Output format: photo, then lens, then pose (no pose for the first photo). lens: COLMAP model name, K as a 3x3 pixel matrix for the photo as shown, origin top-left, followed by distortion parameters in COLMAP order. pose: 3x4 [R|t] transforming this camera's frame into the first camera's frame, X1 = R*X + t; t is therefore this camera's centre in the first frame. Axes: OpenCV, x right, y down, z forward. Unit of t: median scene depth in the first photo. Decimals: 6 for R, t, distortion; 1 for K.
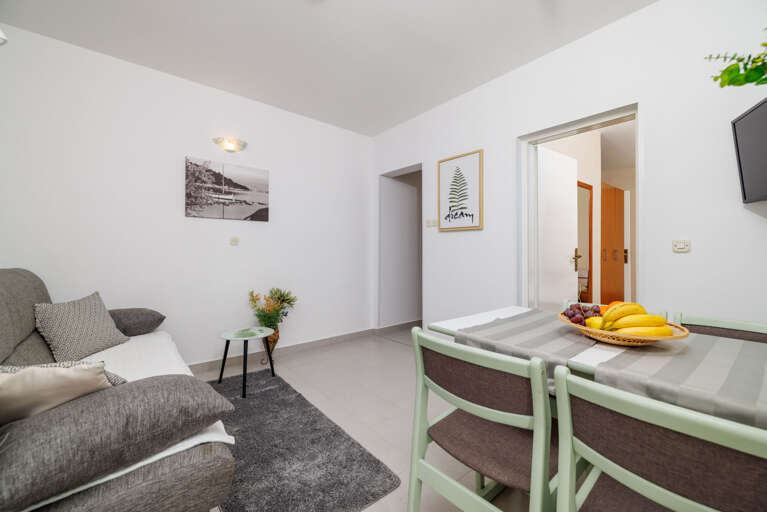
lens RADIAL K [[315.5, 0, 382.4], [0, 315.5, 250.4], [0, 0, 1]] dist [-0.002060, -0.000327]
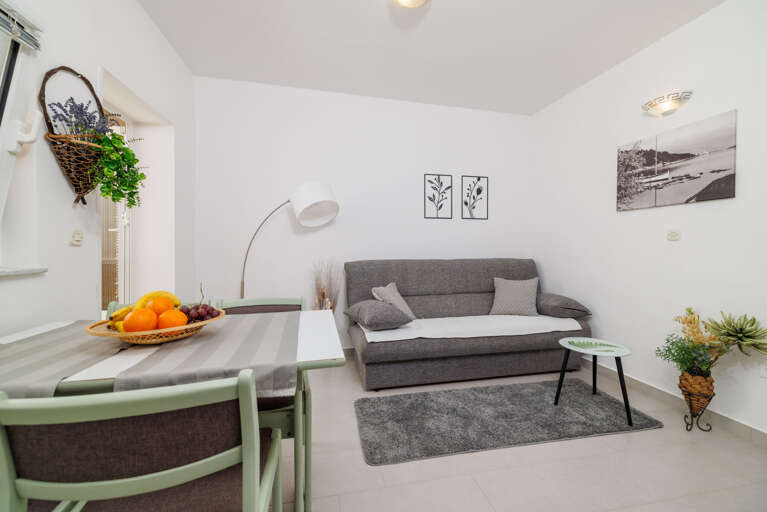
lens RADIAL K [[315.5, 0, 382.4], [0, 315.5, 250.4], [0, 0, 1]] dist [-0.002060, -0.000327]
pose [[-0.458010, 0.009348, -0.888898, 0.494969], [0.005567, 0.999955, 0.007647, -0.002994], [0.888930, -0.001446, -0.458041, 0.759793]]
